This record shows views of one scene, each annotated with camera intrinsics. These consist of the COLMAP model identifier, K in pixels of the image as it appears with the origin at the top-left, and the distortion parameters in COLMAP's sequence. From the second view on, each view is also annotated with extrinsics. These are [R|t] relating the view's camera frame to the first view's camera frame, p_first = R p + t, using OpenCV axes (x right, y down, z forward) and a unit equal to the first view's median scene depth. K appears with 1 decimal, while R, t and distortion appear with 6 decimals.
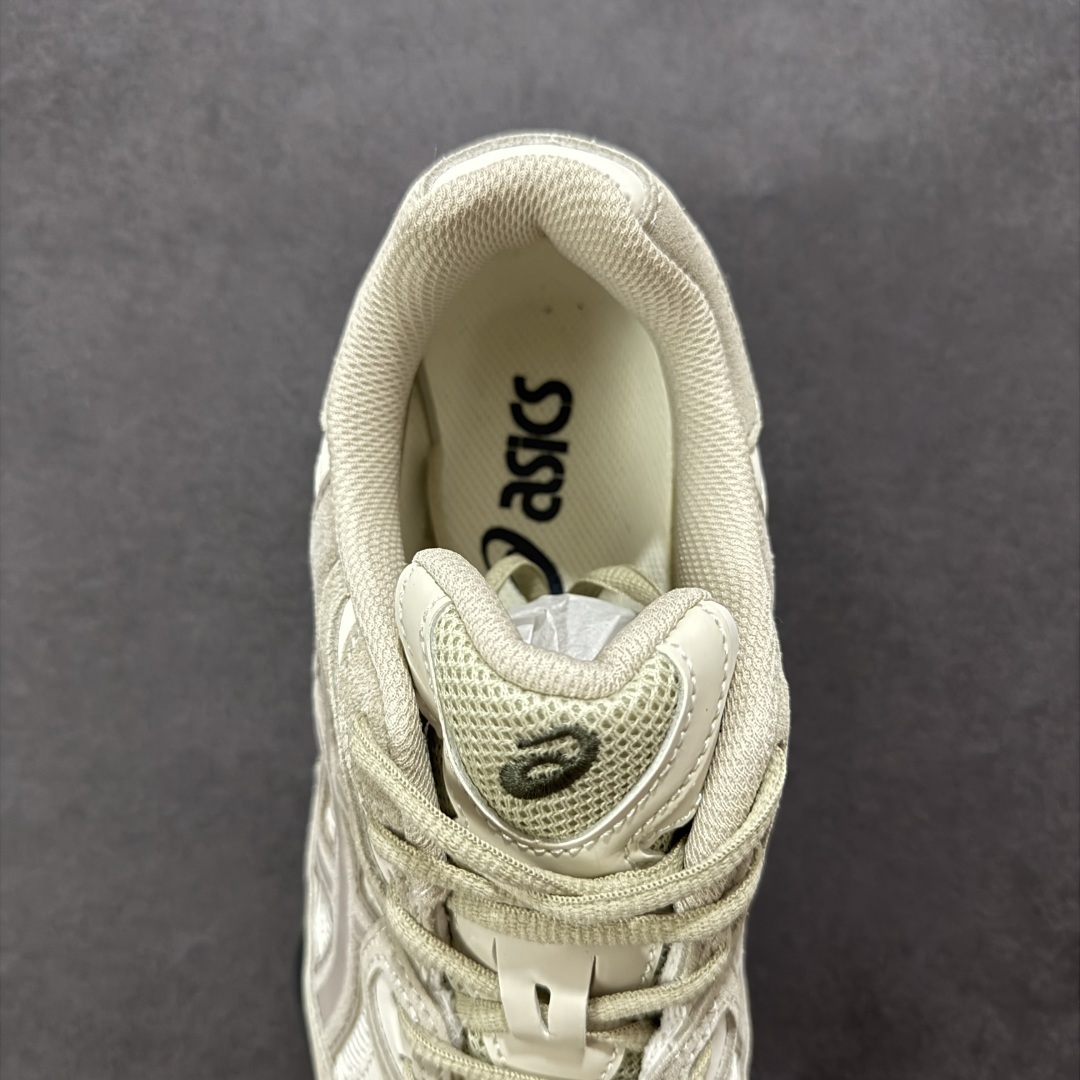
lens RADIAL K [[1149.6, 0, 539.3], [0, 1149.6, 546.9], [0, 0, 1]] dist [-0.025262, 0.000000]
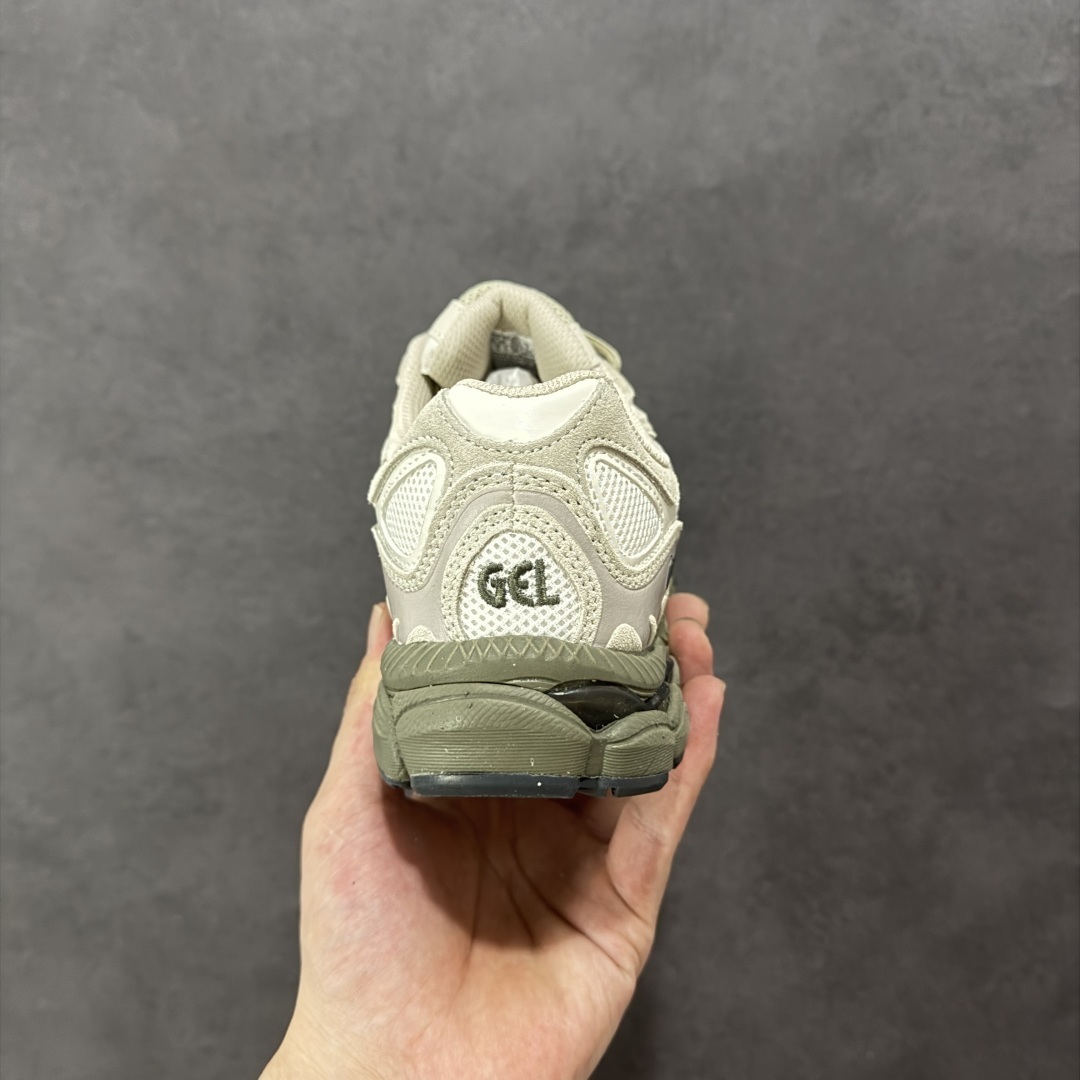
lens RADIAL K [[1149.6, 0, 541.1], [0, 1149.6, 542.0], [0, 0, 1]] dist [-0.025262, 0.000000]
pose [[0.995446, -0.021989, -0.092752, 0.081295], [0.036374, 0.987028, 0.156376, -0.050091], [0.088110, -0.159038, 0.983333, -0.831507]]
